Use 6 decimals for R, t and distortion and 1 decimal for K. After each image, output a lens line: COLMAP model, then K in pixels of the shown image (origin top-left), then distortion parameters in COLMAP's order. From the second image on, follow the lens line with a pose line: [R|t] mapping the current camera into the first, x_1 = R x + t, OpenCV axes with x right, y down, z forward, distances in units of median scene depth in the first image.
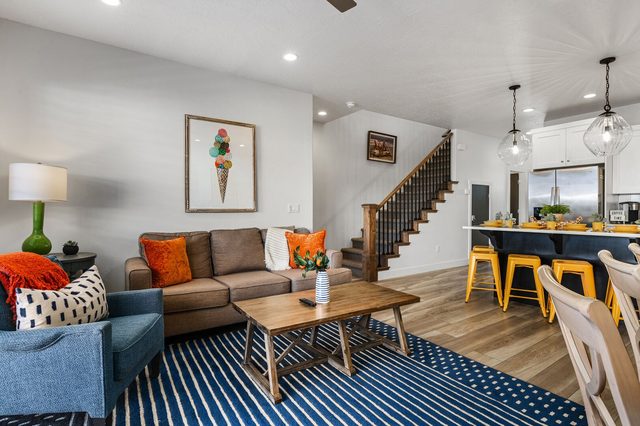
lens RADIAL K [[316.2, 0, 316.9], [0, 316.2, 213.7], [0, 0, 1]] dist [-0.007055, -0.002171]
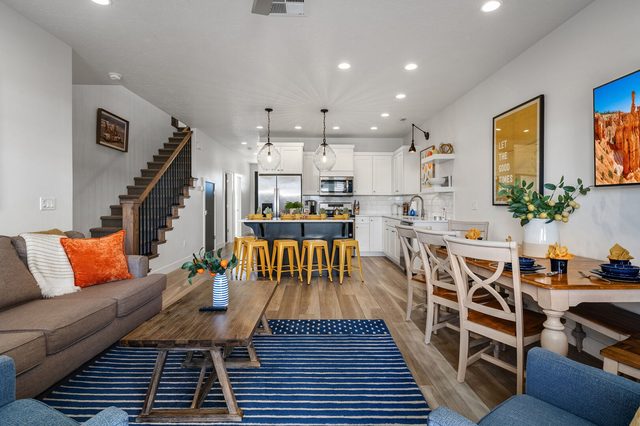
lens RADIAL K [[316.2, 0, 318.4], [0, 316.2, 207.5], [0, 0, 1]] dist [-0.007055, -0.002171]
pose [[0.535531, -0.006879, 0.844488, -0.262370], [0.008336, 0.999961, 0.002859, -0.004697], [-0.844475, 0.005509, 0.535567, 0.108014]]
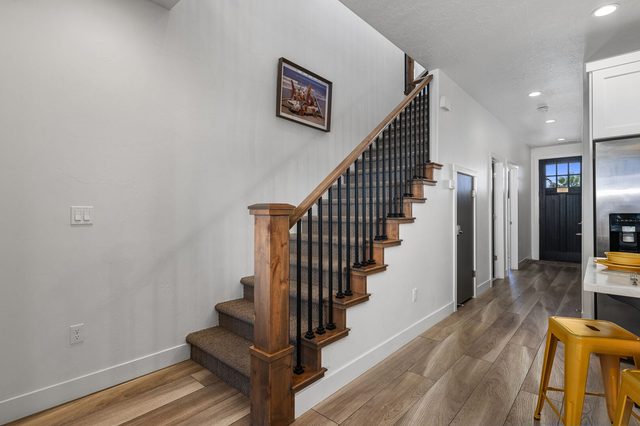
lens RADIAL K [[314.9, 0, 320.8], [0, 314.9, 209.6], [0, 0, 1]] dist [0.004043, 0.000128]
pose [[0.967731, 0.004242, 0.251948, 0.122233], [0.000026, 0.999857, -0.016934, -0.017144], [-0.251984, 0.016394, 0.967593, 0.602914]]
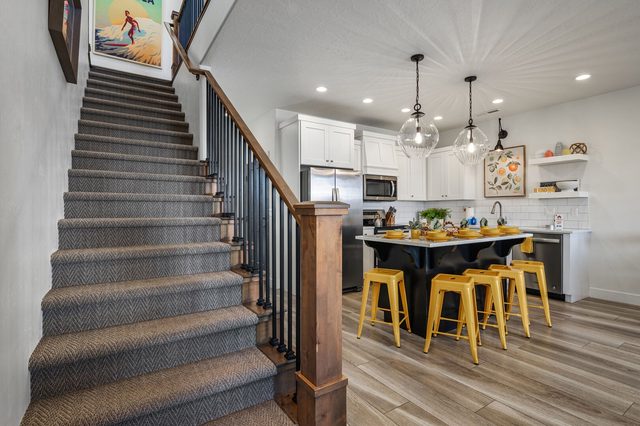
lens RADIAL K [[316.2, 0, 320.0], [0, 316.2, 207.6], [0, 0, 1]] dist [-0.007055, -0.002171]
pose [[0.020069, 0.010224, 0.999746, -0.114521], [0.017916, 0.999783, -0.010584, -0.020434], [-0.999638, 0.018124, 0.019882, 0.923191]]
